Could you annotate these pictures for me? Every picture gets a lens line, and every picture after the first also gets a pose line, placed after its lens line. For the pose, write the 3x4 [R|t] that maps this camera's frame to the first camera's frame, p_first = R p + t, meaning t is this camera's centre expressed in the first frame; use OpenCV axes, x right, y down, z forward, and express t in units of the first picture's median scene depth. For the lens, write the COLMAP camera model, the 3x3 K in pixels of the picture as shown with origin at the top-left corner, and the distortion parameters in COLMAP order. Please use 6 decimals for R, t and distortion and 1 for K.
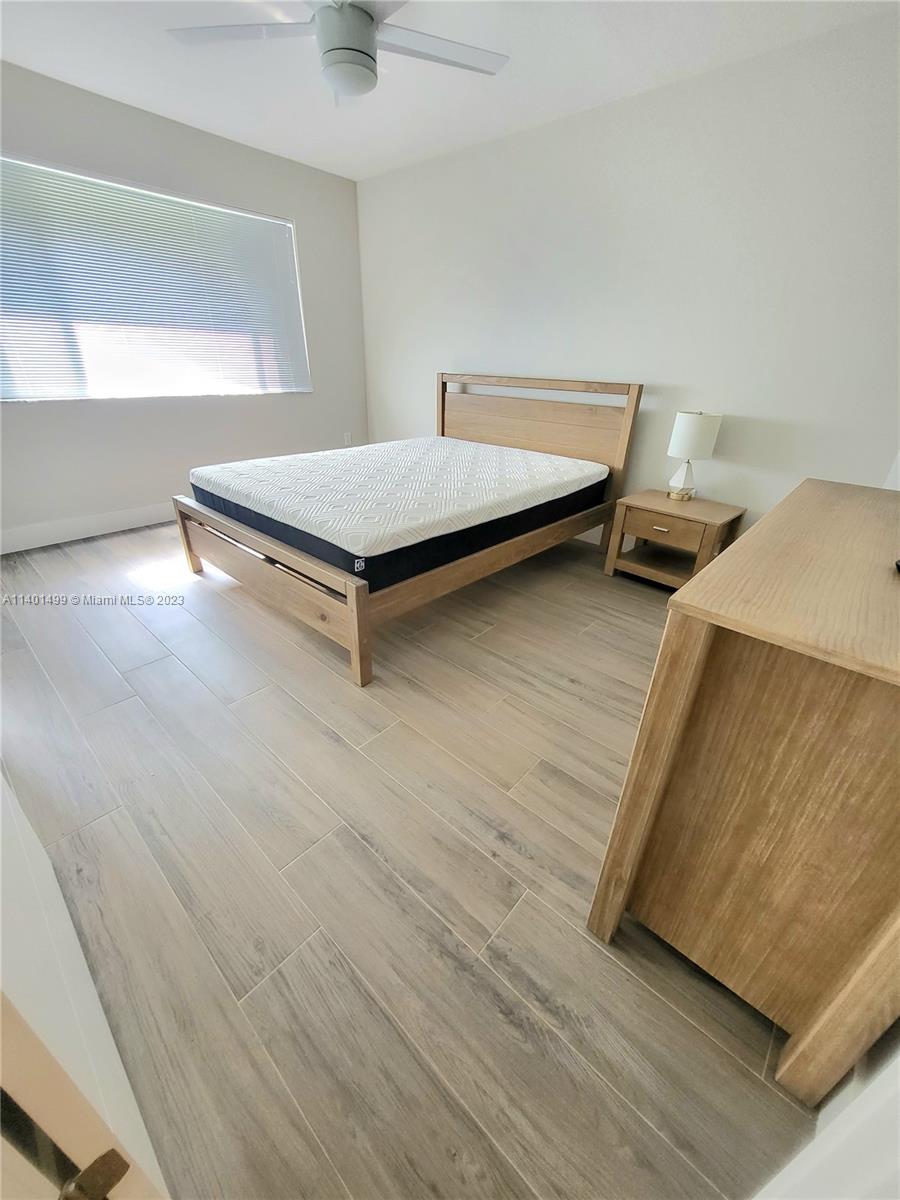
lens RADIAL K [[472.8, 0, 448.7], [0, 472.8, 594.8], [0, 0, 1]] dist [-0.002480, -0.000206]
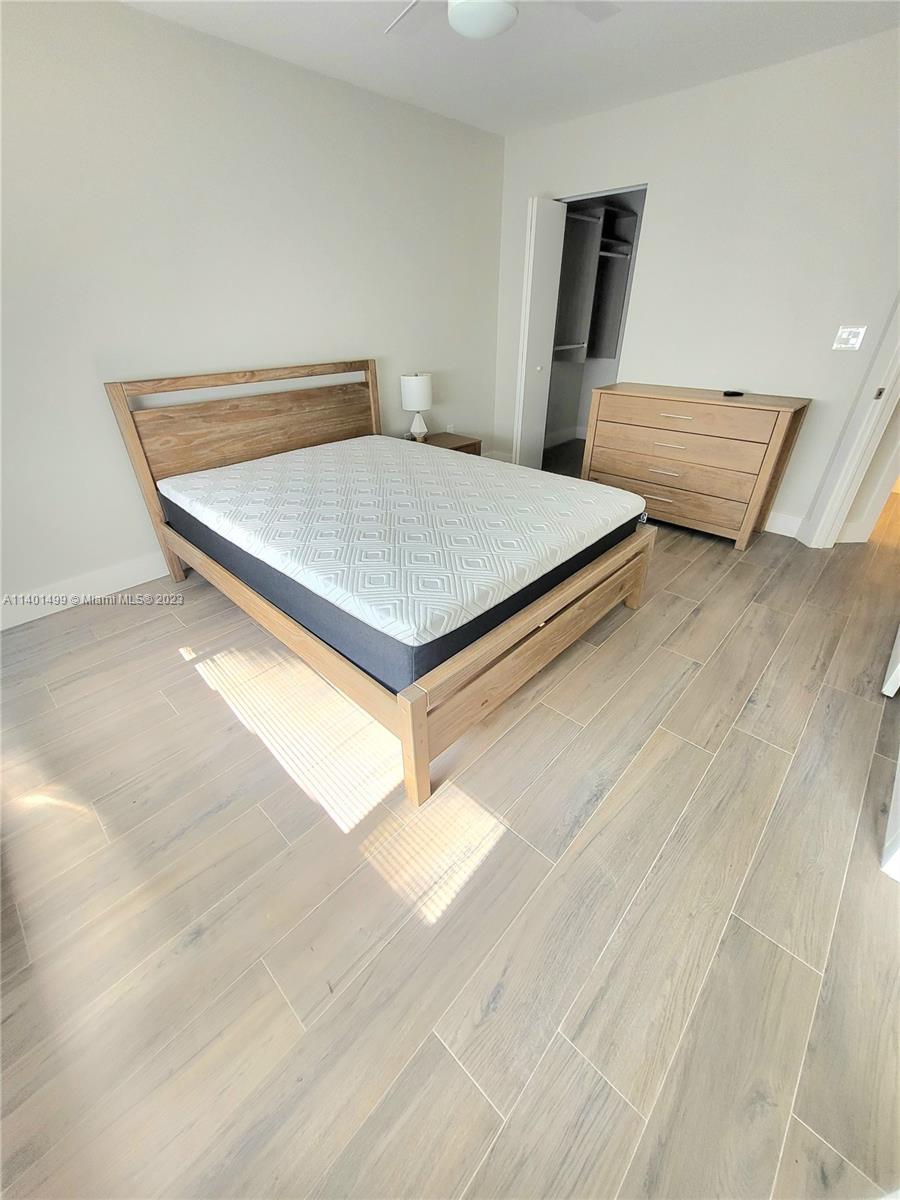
lens RADIAL K [[472.8, 0, 448.7], [0, 472.8, 594.8], [0, 0, 1]] dist [-0.002480, -0.000206]
pose [[0.027477, -0.535345, 0.844187, -1.872812], [0.458599, 0.757140, 0.465216, -0.993363], [-0.888218, 0.374360, 0.266313, 1.598159]]
